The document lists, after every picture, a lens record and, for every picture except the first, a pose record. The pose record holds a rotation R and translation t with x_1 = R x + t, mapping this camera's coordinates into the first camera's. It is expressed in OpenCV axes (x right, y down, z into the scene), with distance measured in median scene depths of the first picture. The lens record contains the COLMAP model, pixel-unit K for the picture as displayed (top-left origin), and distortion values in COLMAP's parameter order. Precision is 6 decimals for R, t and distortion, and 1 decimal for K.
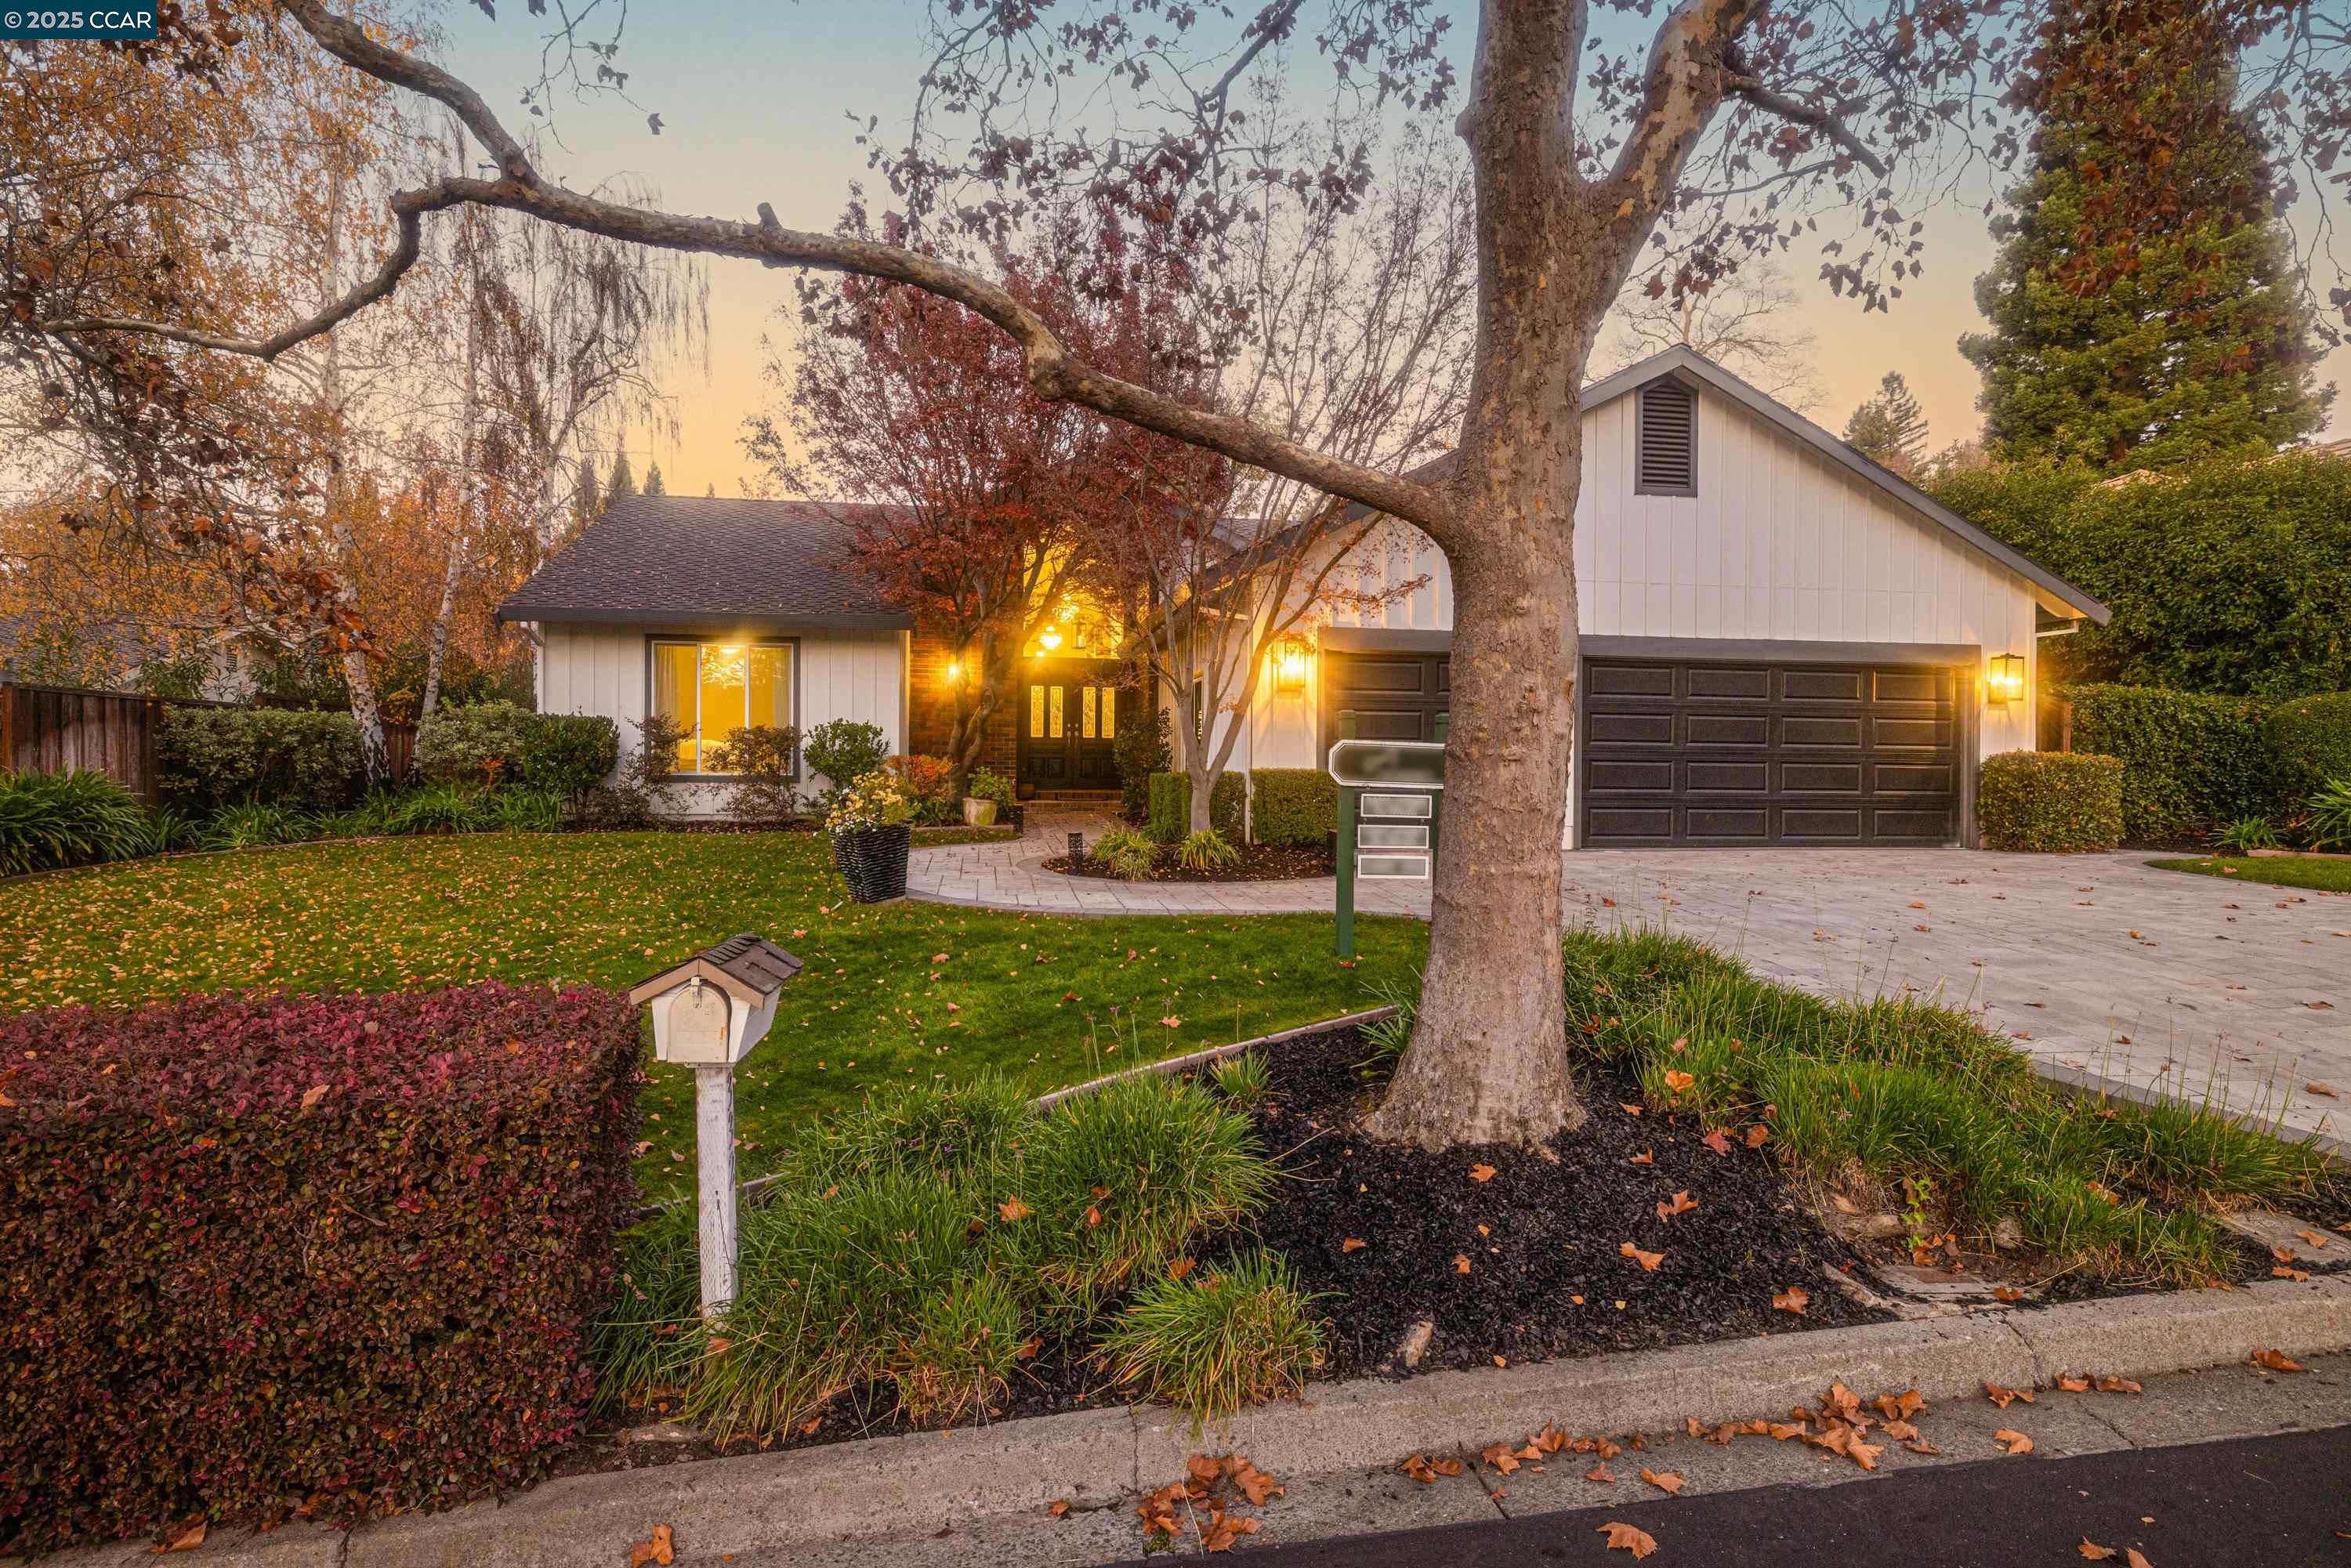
lens RADIAL K [[1223.6, 0, 1175.5], [0, 1223.6, 784.0], [0, 0, 1]] dist [0.003427, 0.001811]
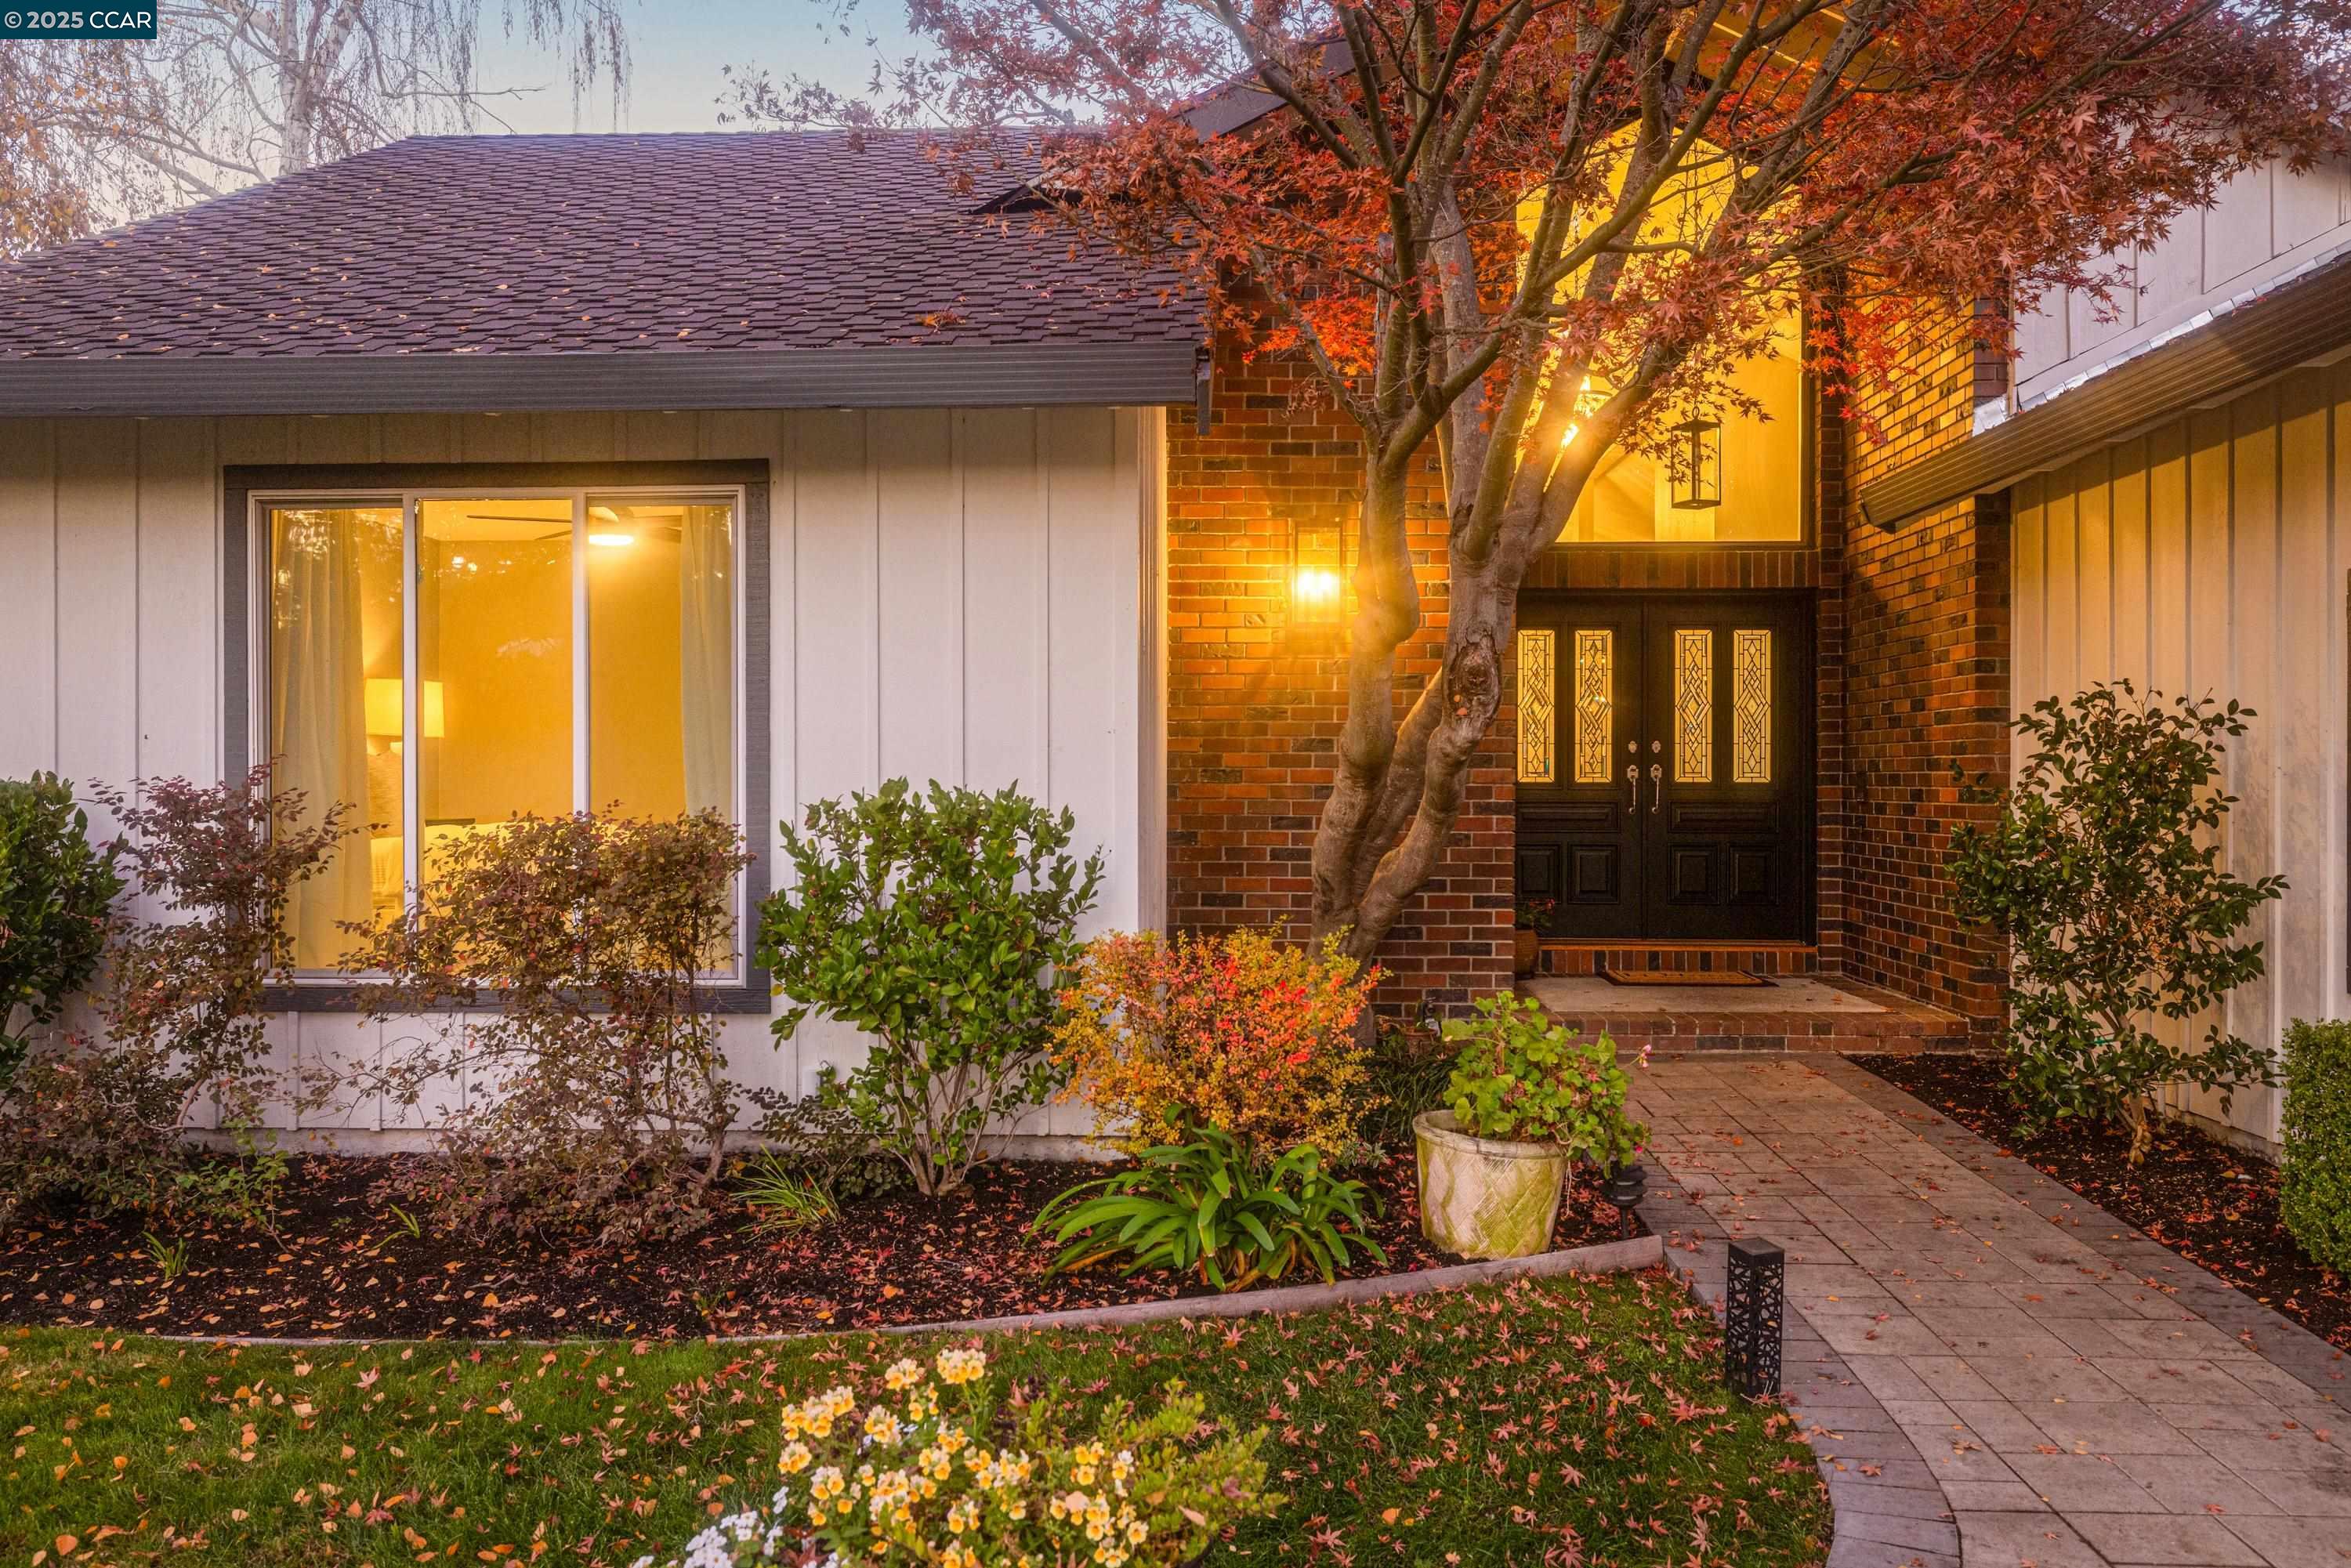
lens RADIAL K [[1812.1, 0, 1175.5], [0, 1812.1, 784.0], [0, 0, 1]] dist [0.006366, -0.001355]
pose [[0.980602, -0.006158, -0.195913, -0.147011], [0.006439, 0.999979, 0.000797, -0.050771], [0.195904, -0.002043, 0.980621, 0.643326]]
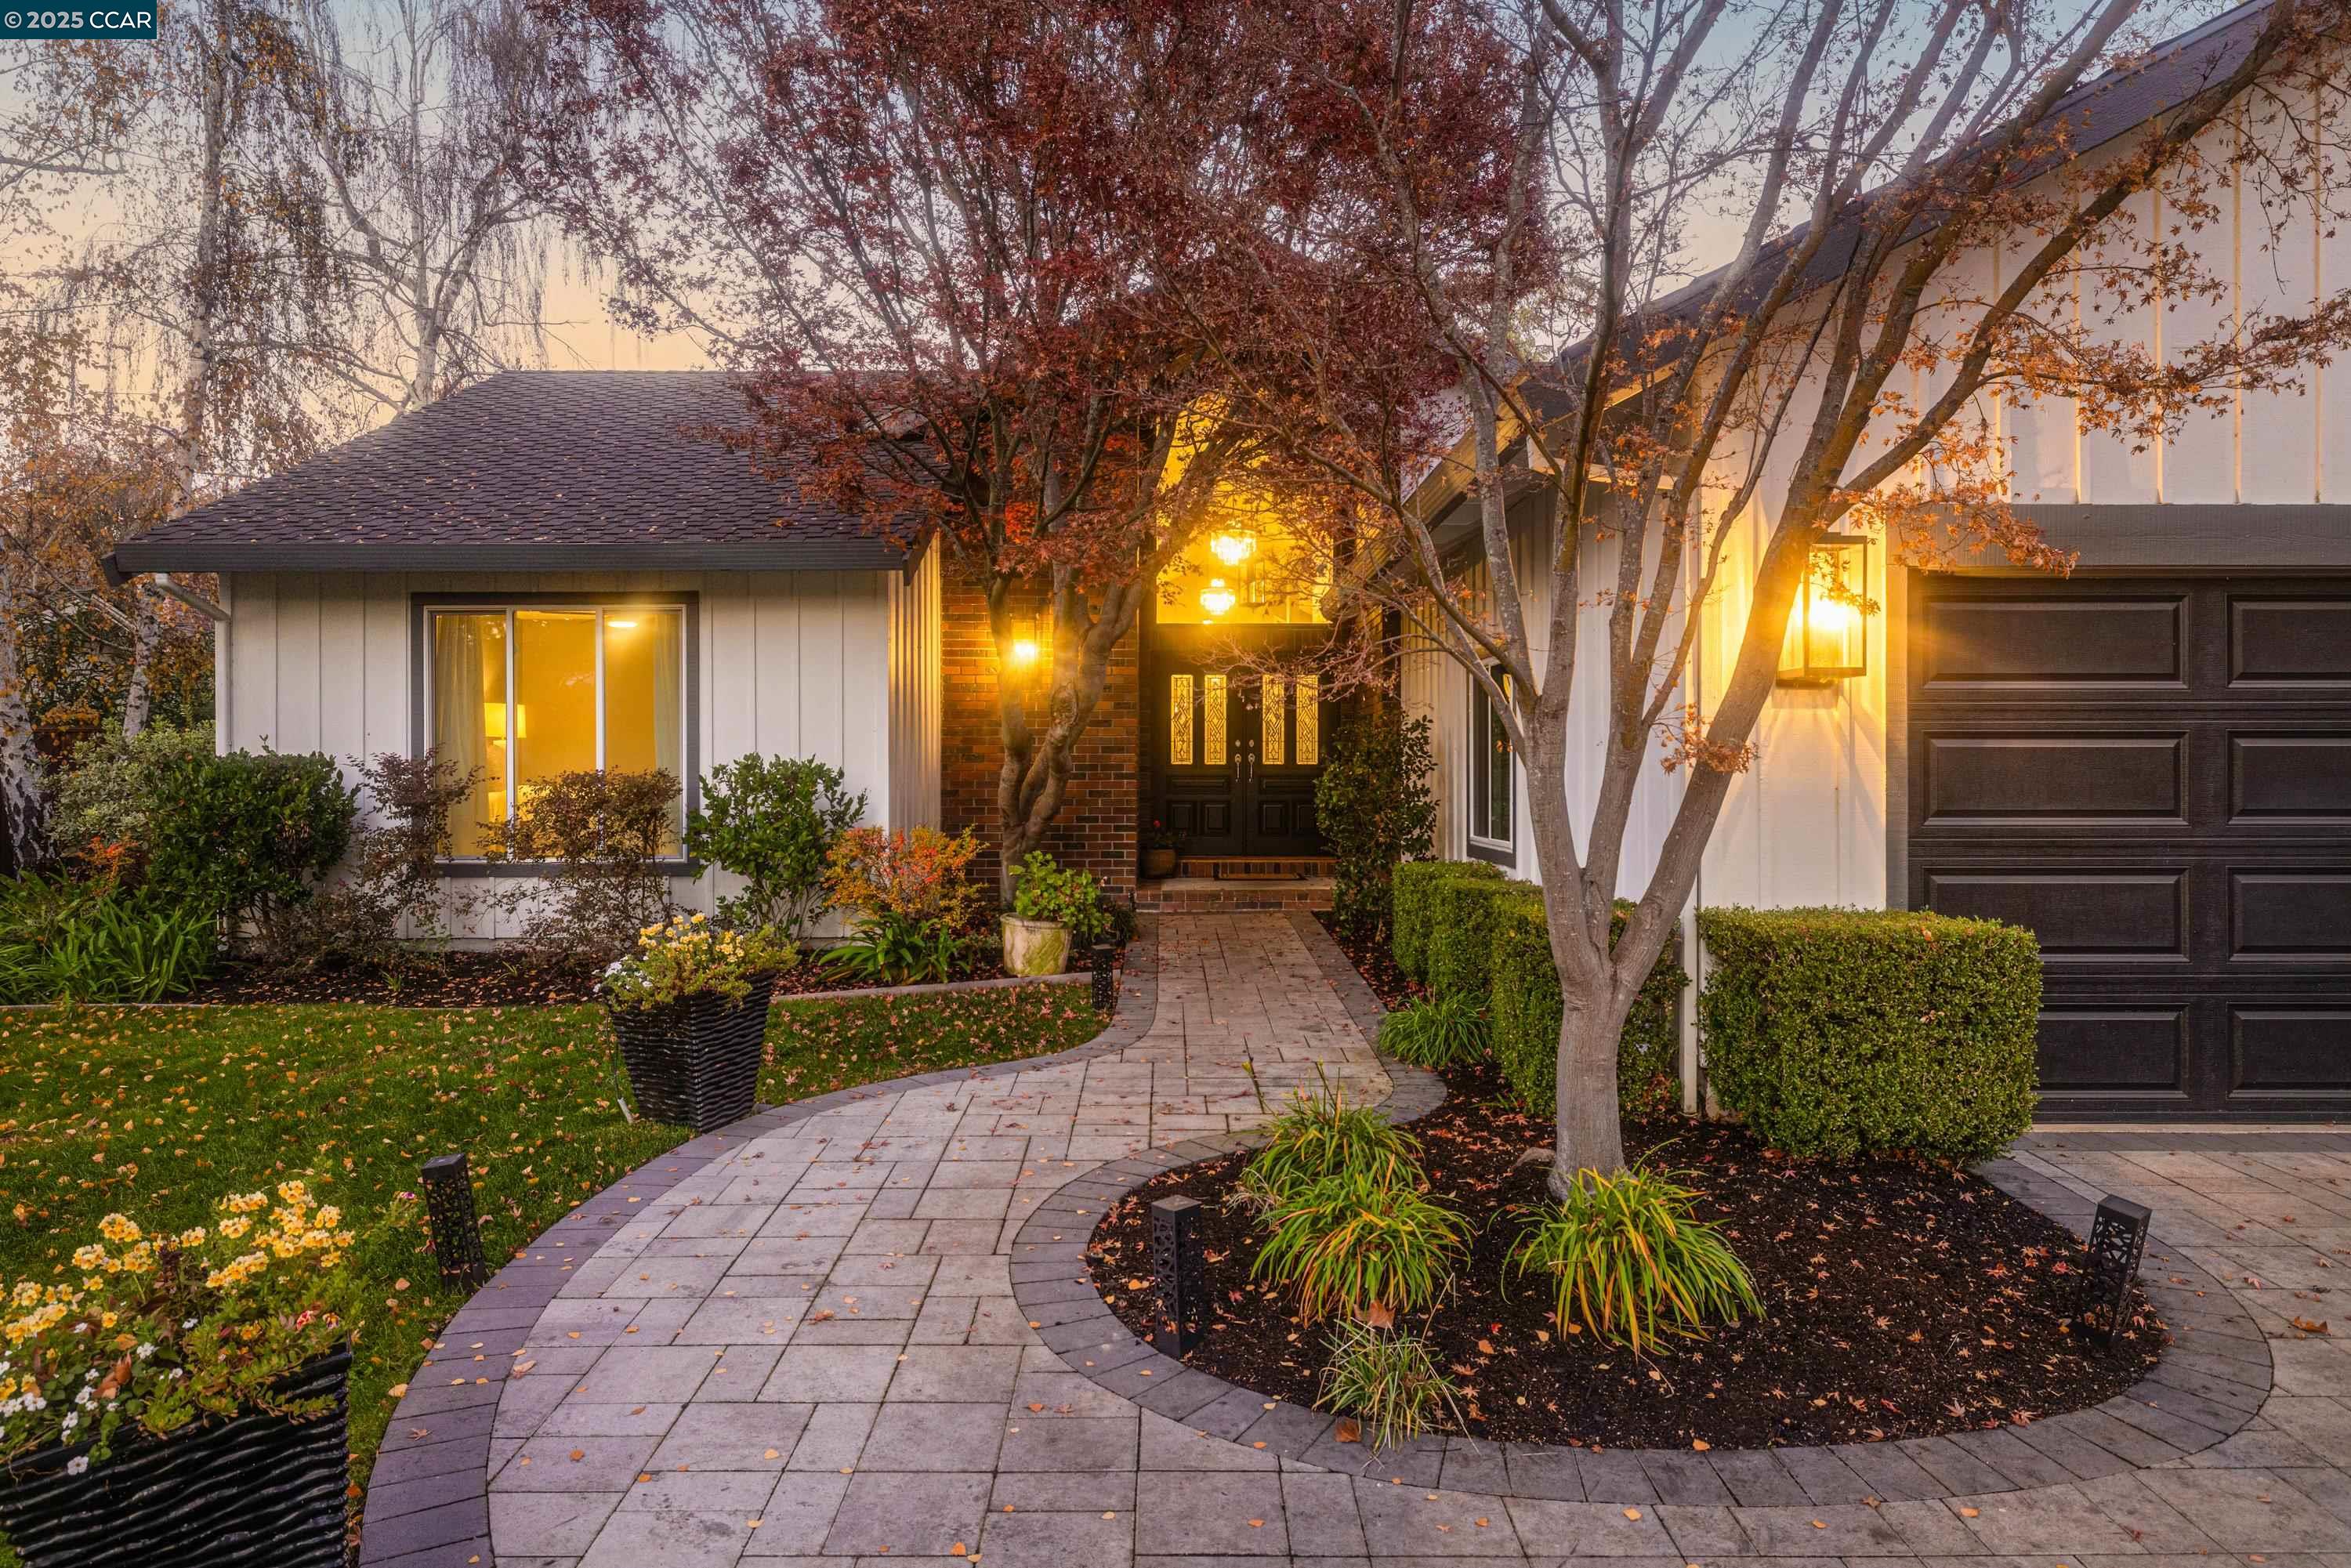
lens RADIAL K [[1436.2, 0, 1178.4], [0, 1436.2, 779.5], [0, 0, 1]] dist [0.003012, 0.000972]
pose [[0.988796, -0.008235, -0.149044, -0.020012], [0.008012, 0.999966, -0.002098, -0.039085], [0.149056, 0.000881, 0.988828, 0.442360]]
